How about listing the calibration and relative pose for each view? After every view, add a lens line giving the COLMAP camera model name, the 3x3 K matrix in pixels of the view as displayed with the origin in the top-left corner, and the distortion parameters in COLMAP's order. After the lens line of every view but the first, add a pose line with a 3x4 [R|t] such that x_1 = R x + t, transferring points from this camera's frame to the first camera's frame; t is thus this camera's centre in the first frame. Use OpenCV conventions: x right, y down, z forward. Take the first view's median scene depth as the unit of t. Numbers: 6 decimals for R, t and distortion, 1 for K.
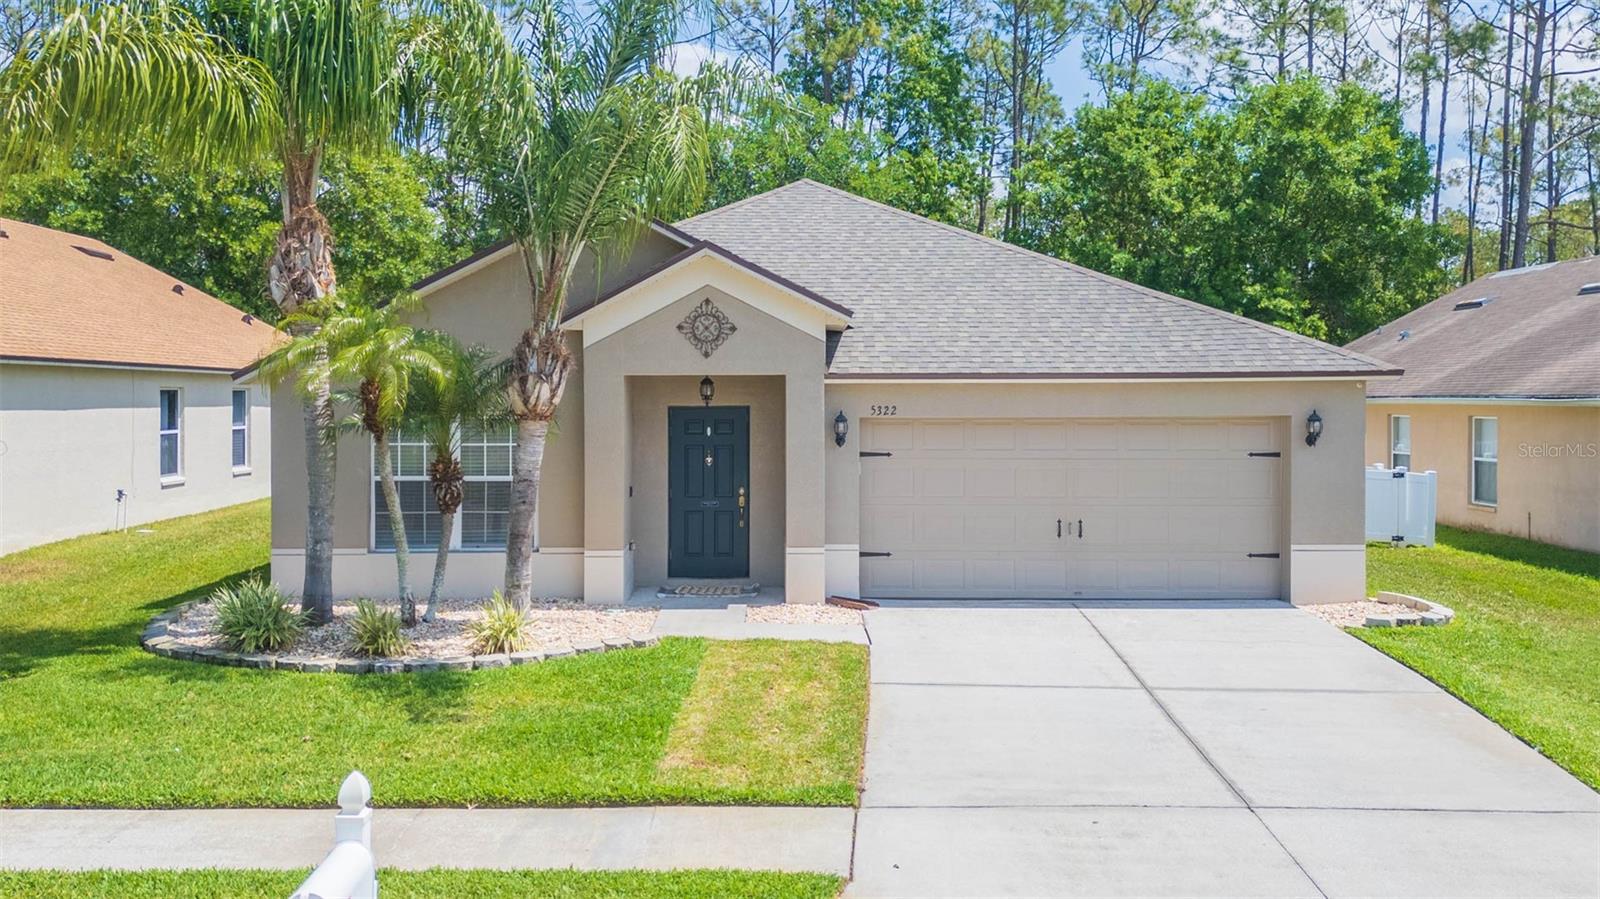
lens RADIAL K [[1323.3, 0, 733.2], [0, 1323.3, 537.9], [0, 0, 1]] dist [0.044477, -0.019398]
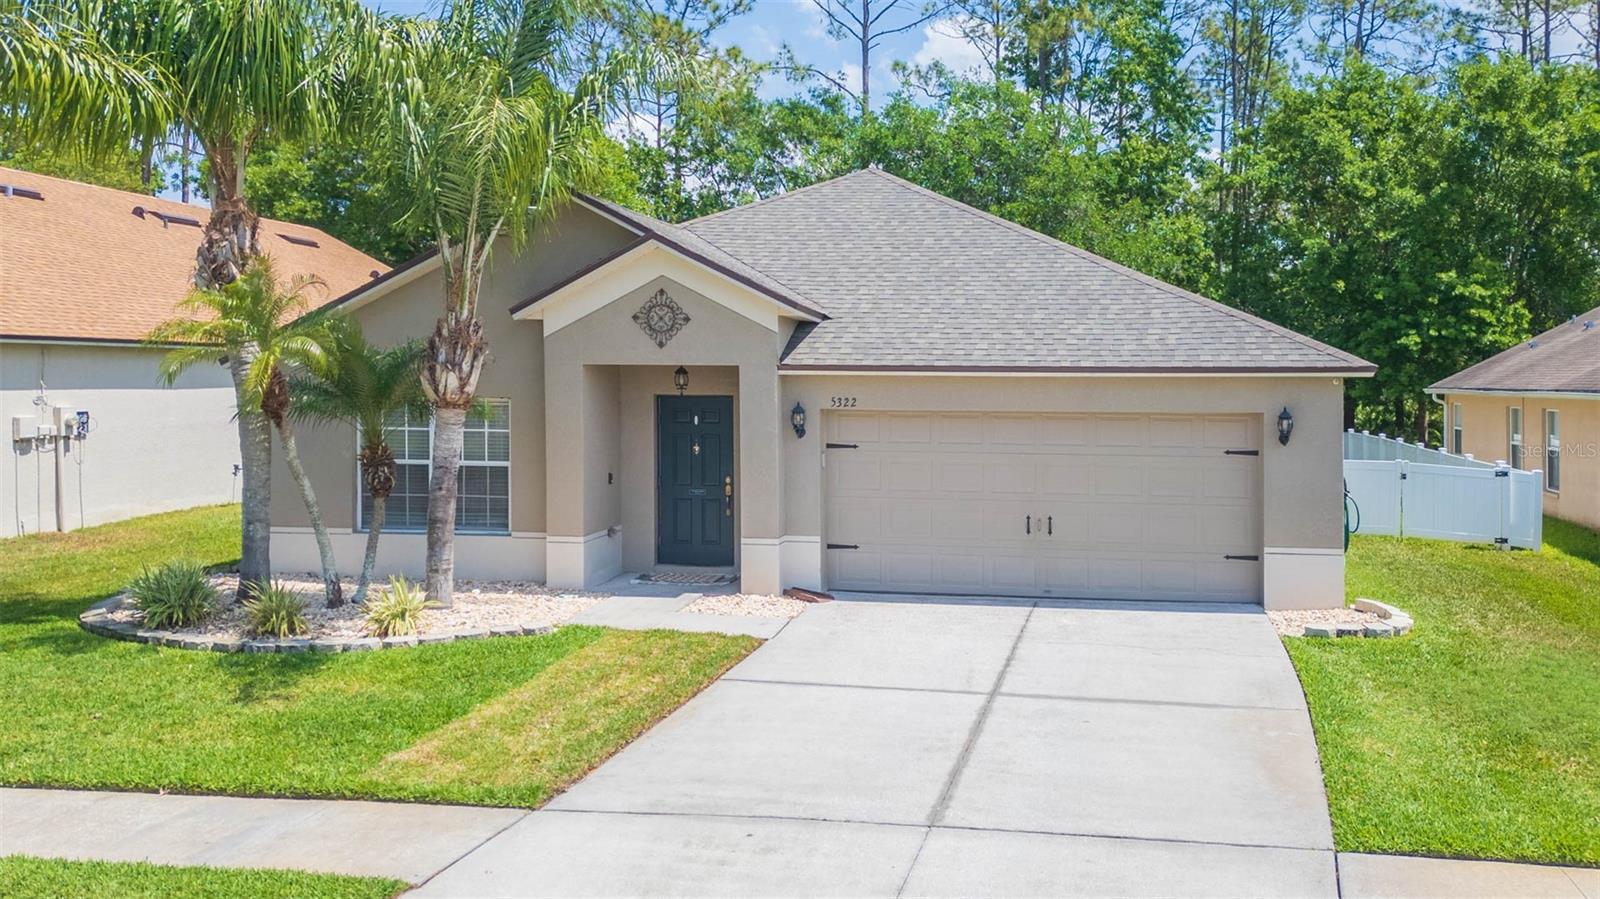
lens RADIAL K [[1323.3, 0, 863.3], [0, 1323.3, 466.2], [0, 0, 1]] dist [0.044477, -0.019398]
pose [[0.993529, 0.018178, -0.112112, 0.242725], [-0.022546, 0.999030, -0.037815, -0.010783], [0.111316, 0.040098, 0.992976, 0.019231]]
